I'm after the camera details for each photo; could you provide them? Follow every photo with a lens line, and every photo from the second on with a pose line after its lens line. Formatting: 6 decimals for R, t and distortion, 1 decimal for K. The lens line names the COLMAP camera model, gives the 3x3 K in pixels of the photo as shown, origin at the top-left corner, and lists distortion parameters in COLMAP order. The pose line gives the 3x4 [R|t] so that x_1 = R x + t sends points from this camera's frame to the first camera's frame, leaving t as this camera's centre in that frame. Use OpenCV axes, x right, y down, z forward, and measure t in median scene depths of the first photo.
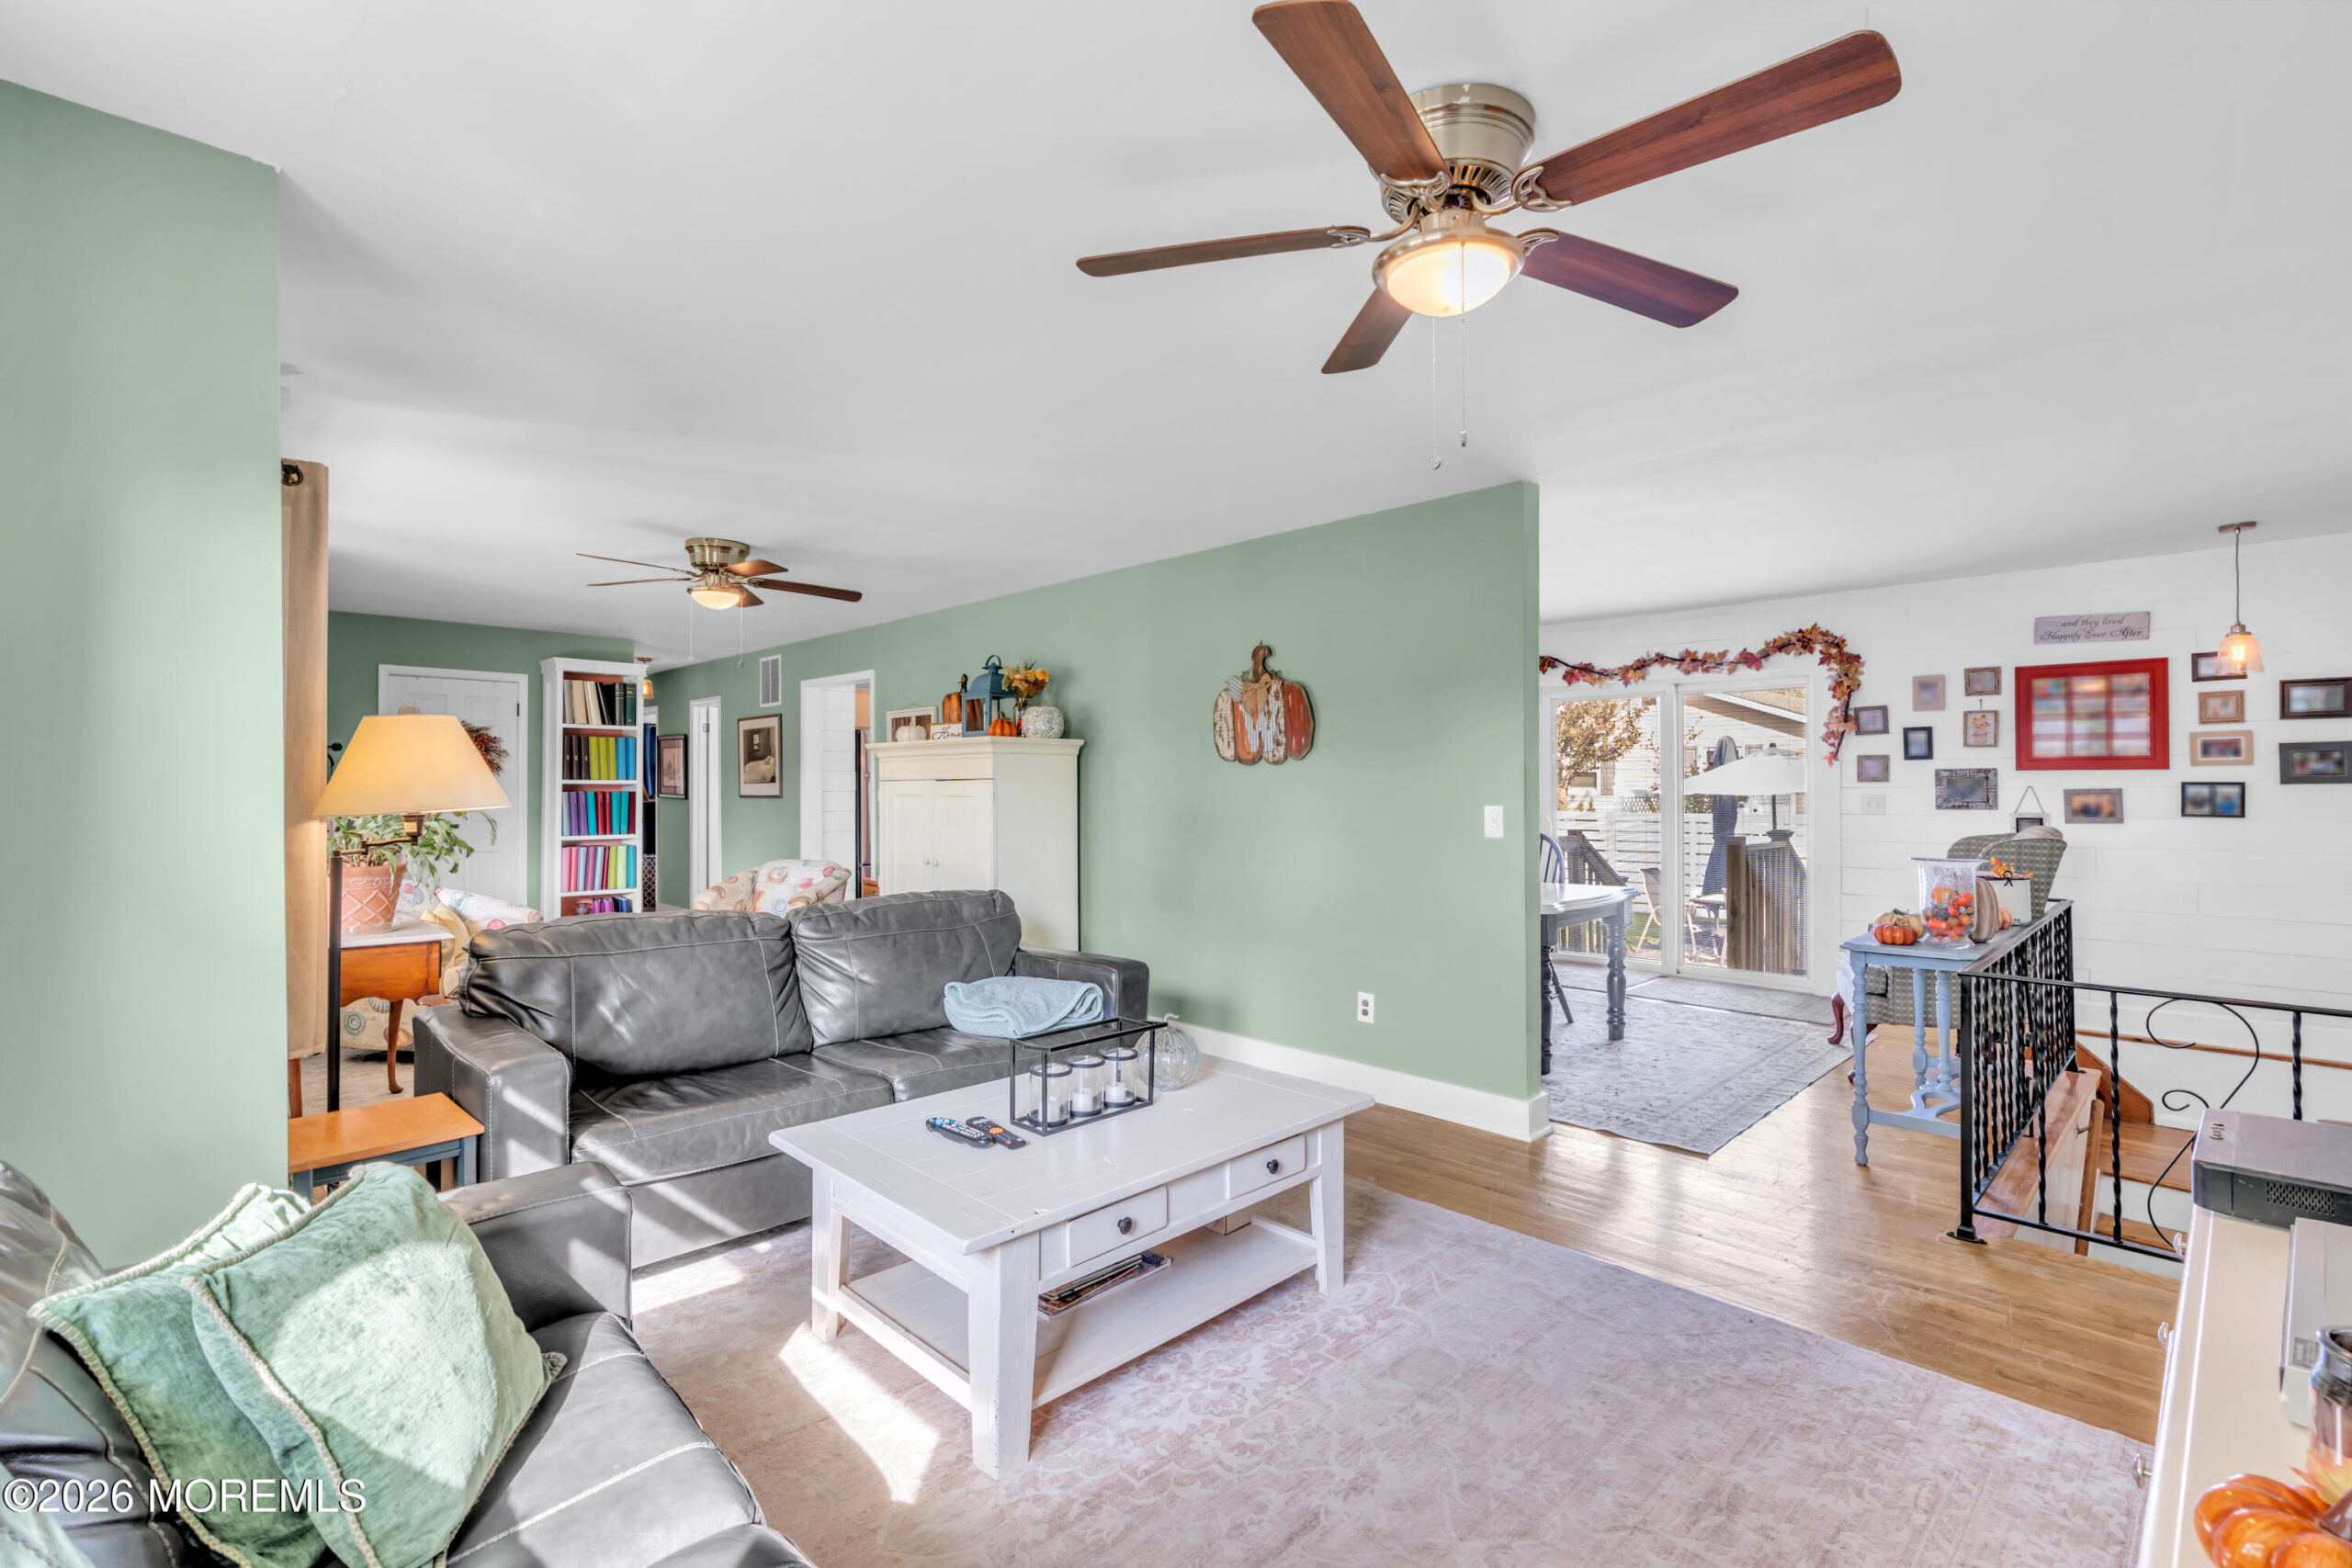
lens RADIAL K [[1057.9, 0, 1168.9], [0, 1057.9, 775.9], [0, 0, 1]] dist [-0.006756, 0.002747]
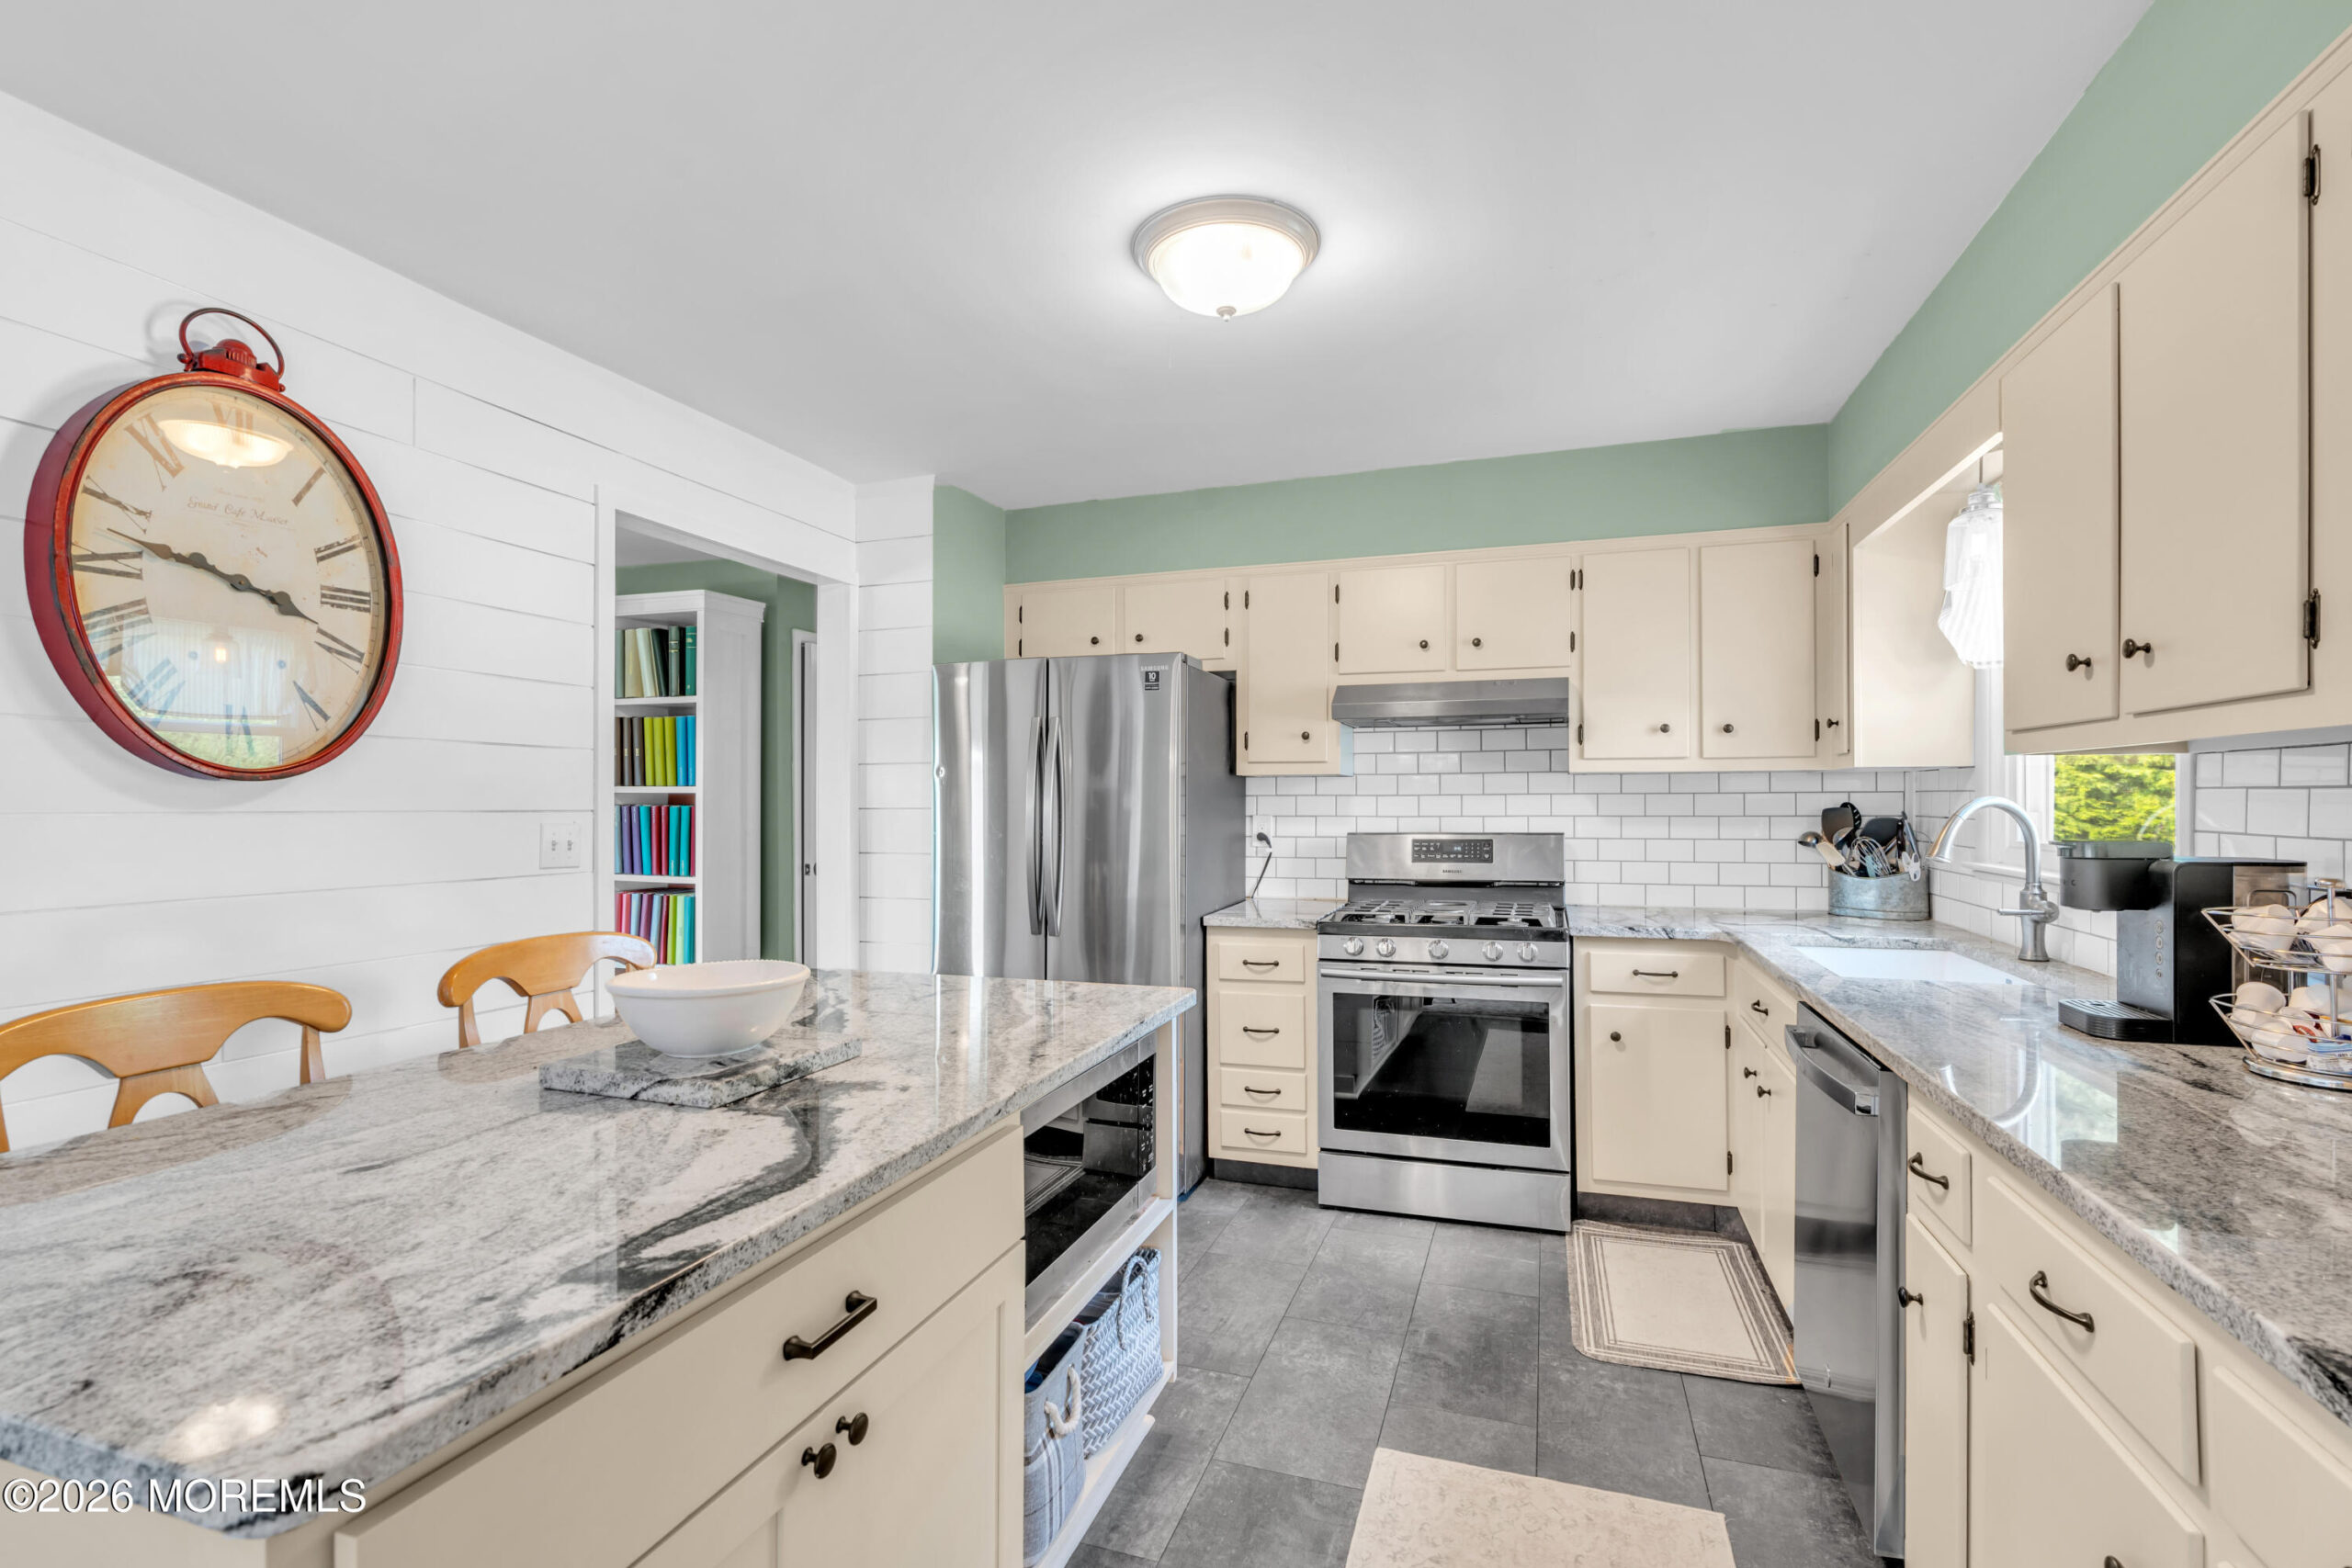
lens RADIAL K [[1057.9, 0, 1178.2], [0, 1057.9, 802.5], [0, 0, 1]] dist [-0.006756, 0.002747]
pose [[0.447451, 0.004901, -0.894295, 0.159711], [0.005202, 0.999954, 0.008083, 0.010566], [0.894293, -0.008269, 0.447405, 1.047171]]
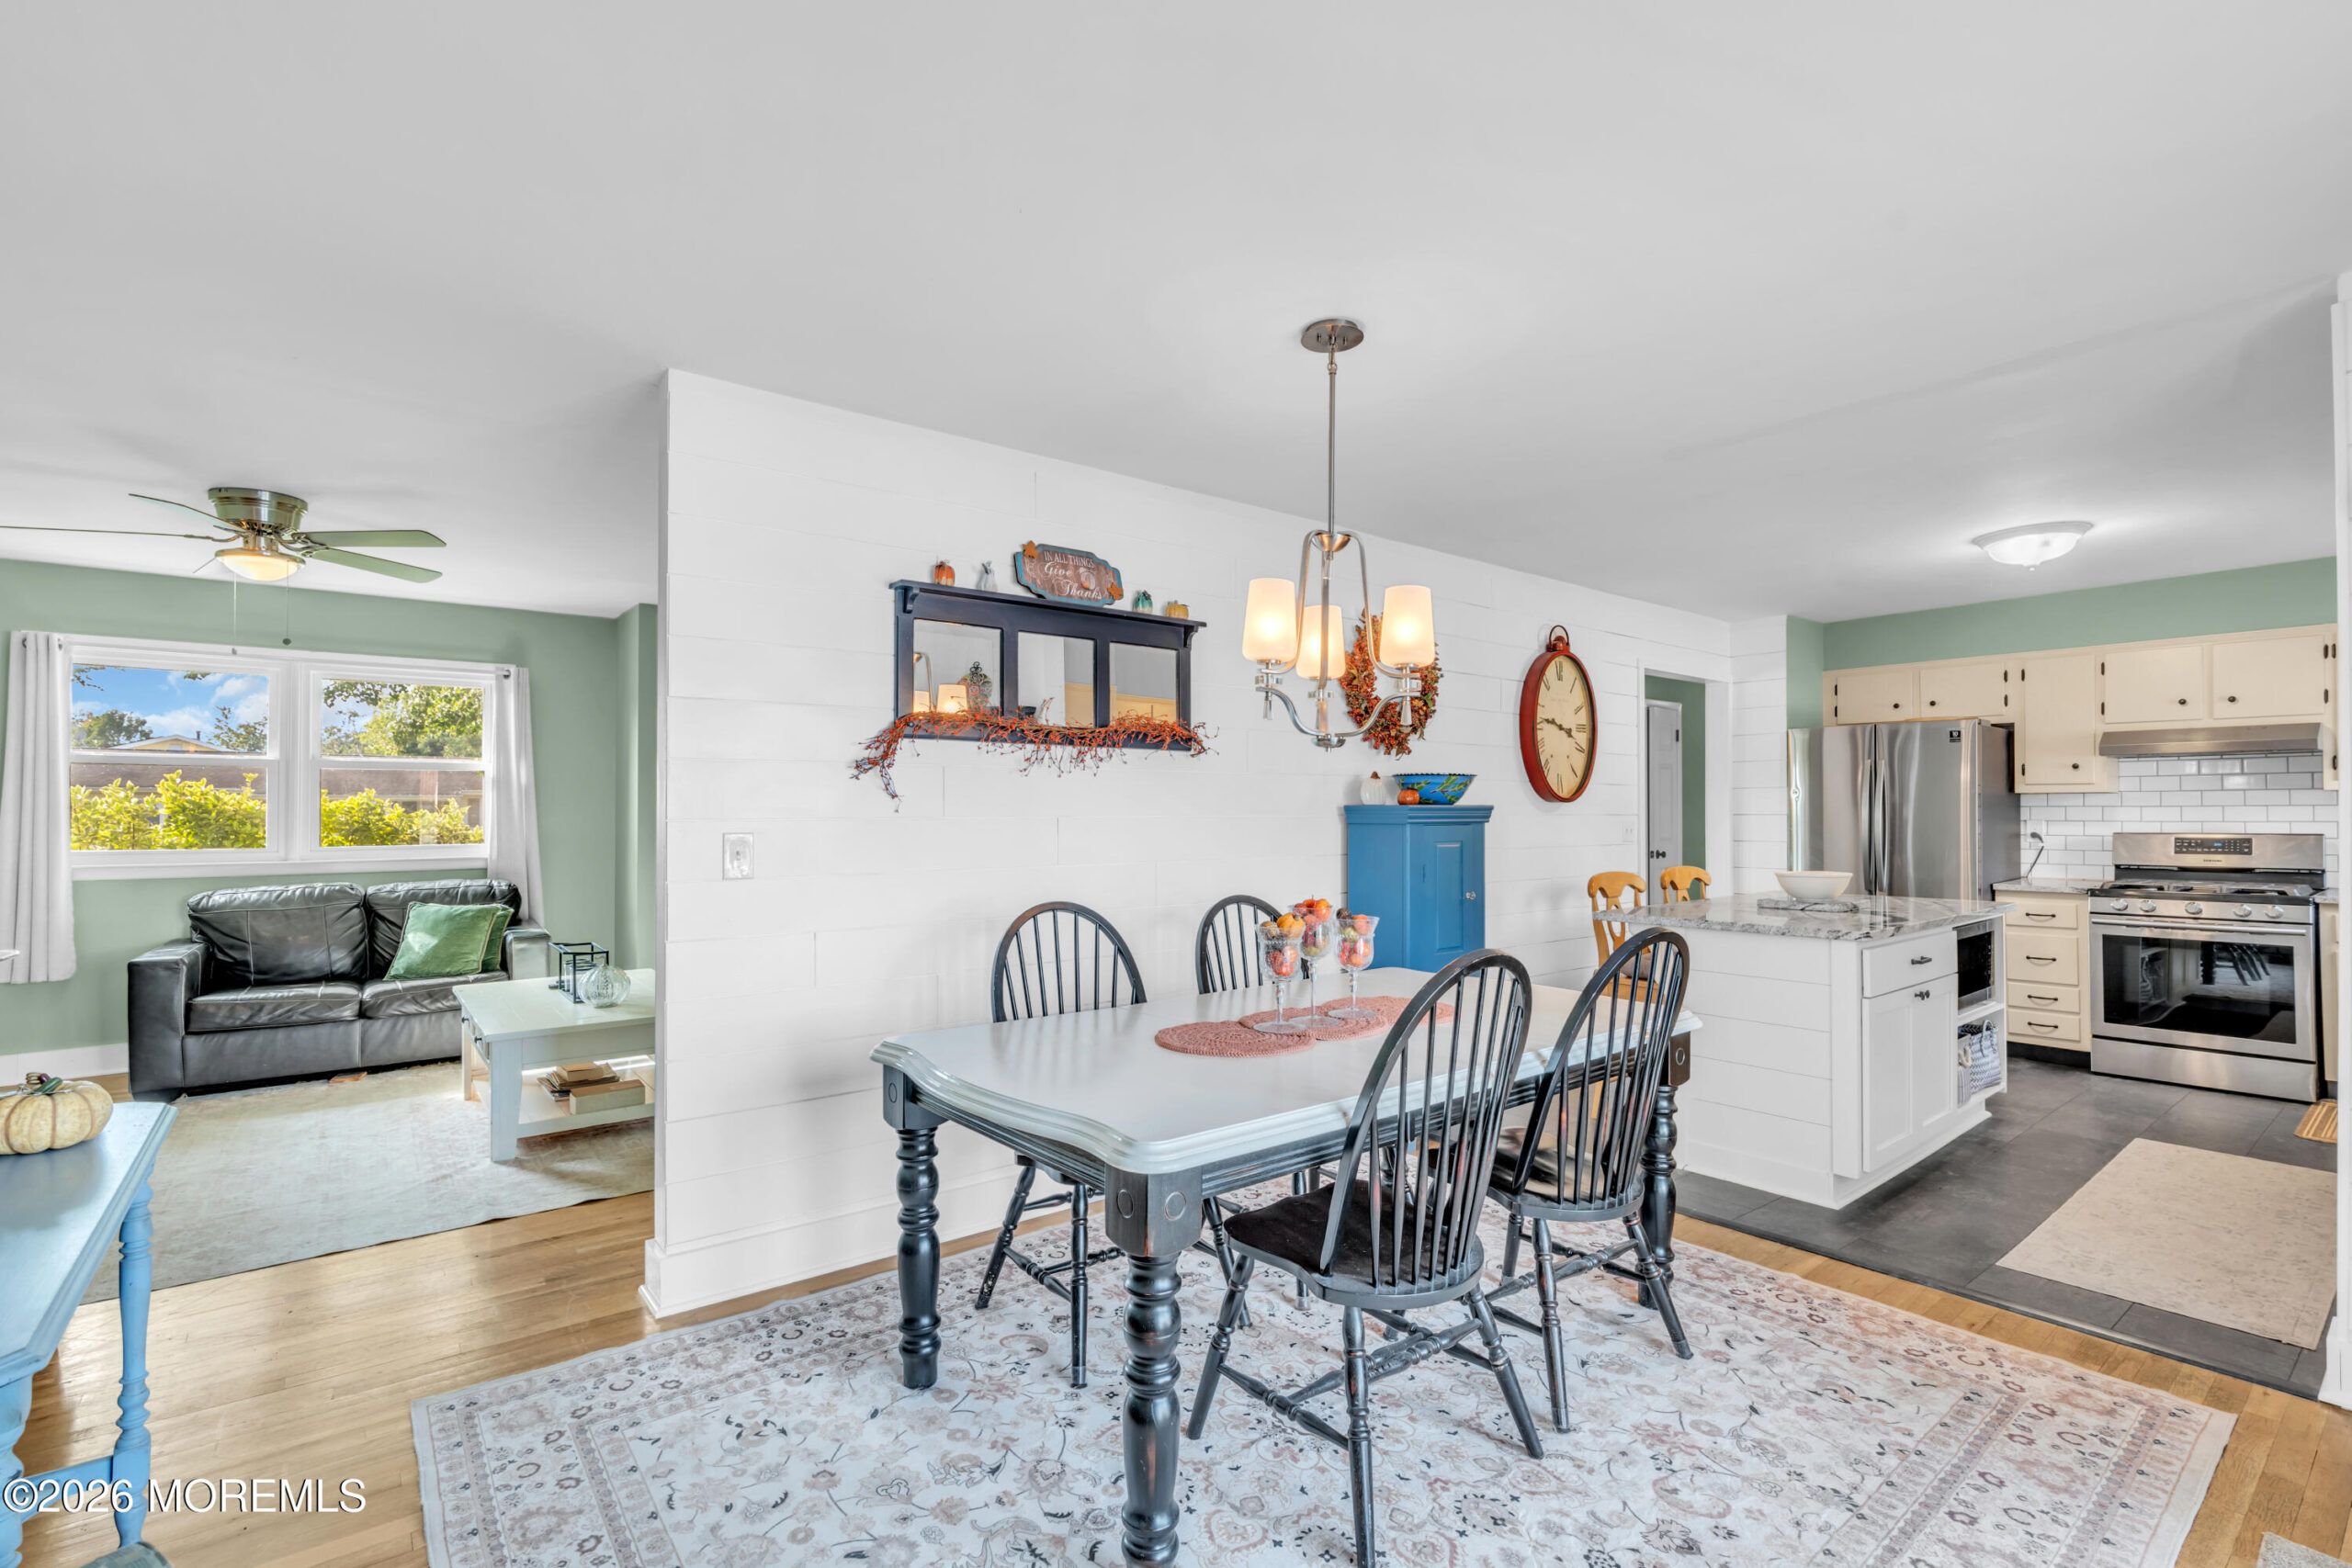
lens RADIAL K [[1057.9, 0, 1176.1], [0, 1057.9, 797.7], [0, 0, 1]] dist [-0.006756, 0.002747]
pose [[-0.102808, -0.007547, -0.994673, 0.548236], [0.006912, 0.999942, -0.008302, 0.006980], [0.994677, -0.007728, -0.102750, 0.766790]]
